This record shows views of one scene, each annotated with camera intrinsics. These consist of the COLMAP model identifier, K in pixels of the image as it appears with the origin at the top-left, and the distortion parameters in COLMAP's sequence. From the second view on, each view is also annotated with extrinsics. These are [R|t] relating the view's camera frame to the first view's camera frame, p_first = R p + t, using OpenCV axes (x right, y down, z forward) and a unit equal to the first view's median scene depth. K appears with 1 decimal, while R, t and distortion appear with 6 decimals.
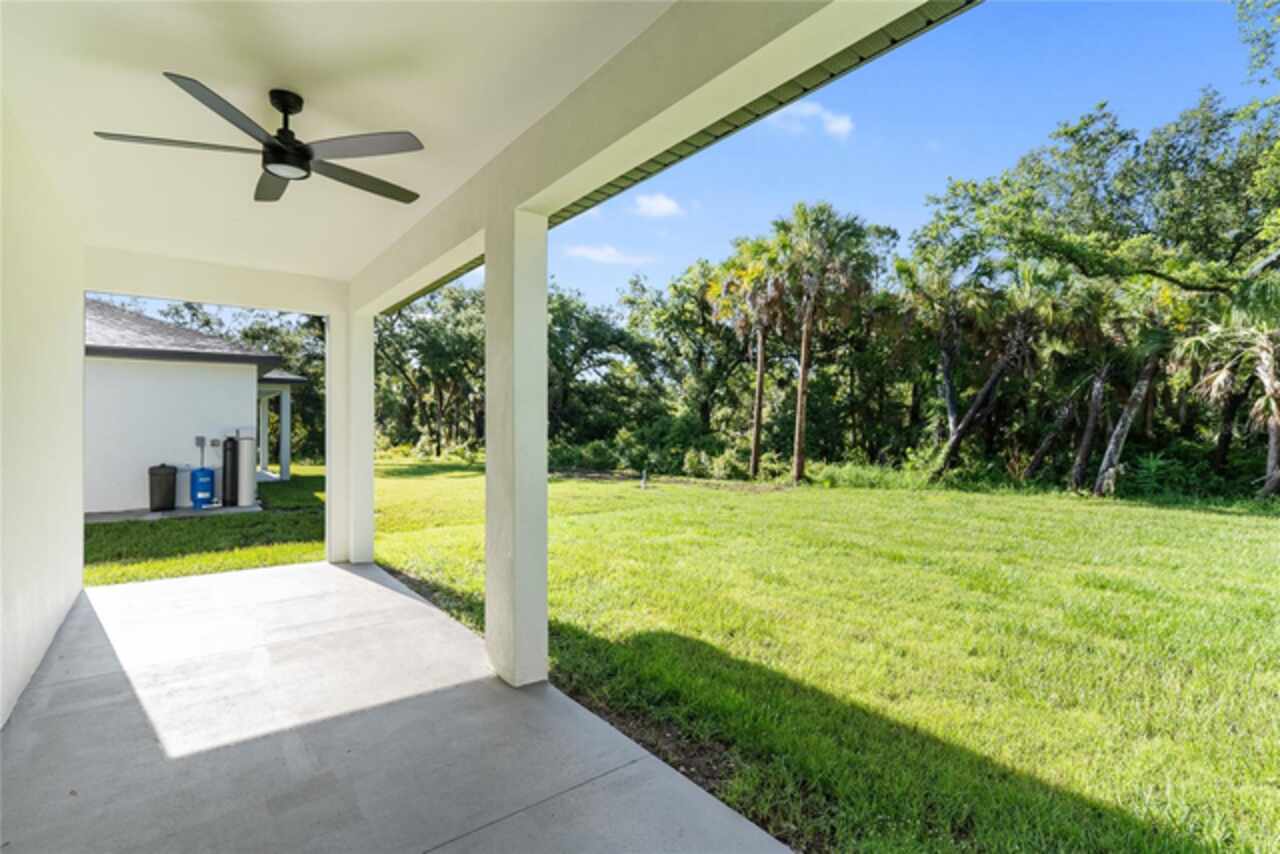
lens RADIAL K [[592.1, 0, 640.0], [0, 592.1, 427.0], [0, 0, 1]] dist [-0.000467, -0.000231]
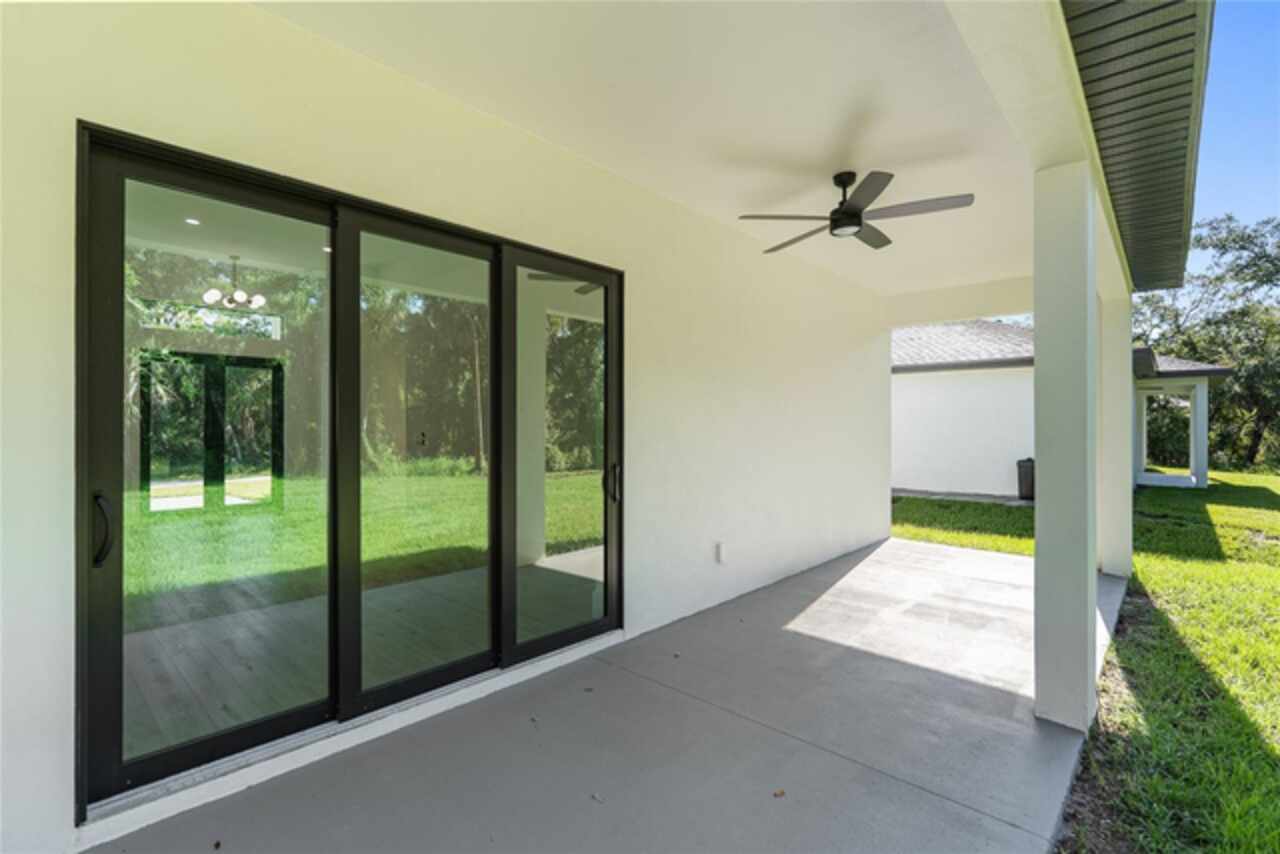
lens RADIAL K [[592.1, 0, 640.0], [0, 592.1, 427.0], [0, 0, 1]] dist [-0.000467, -0.000231]
pose [[0.160467, 0.005517, -0.987026, 0.562733], [-0.006618, 0.999968, 0.004513, 0.008956], [0.987019, 0.005808, 0.160499, 0.277069]]
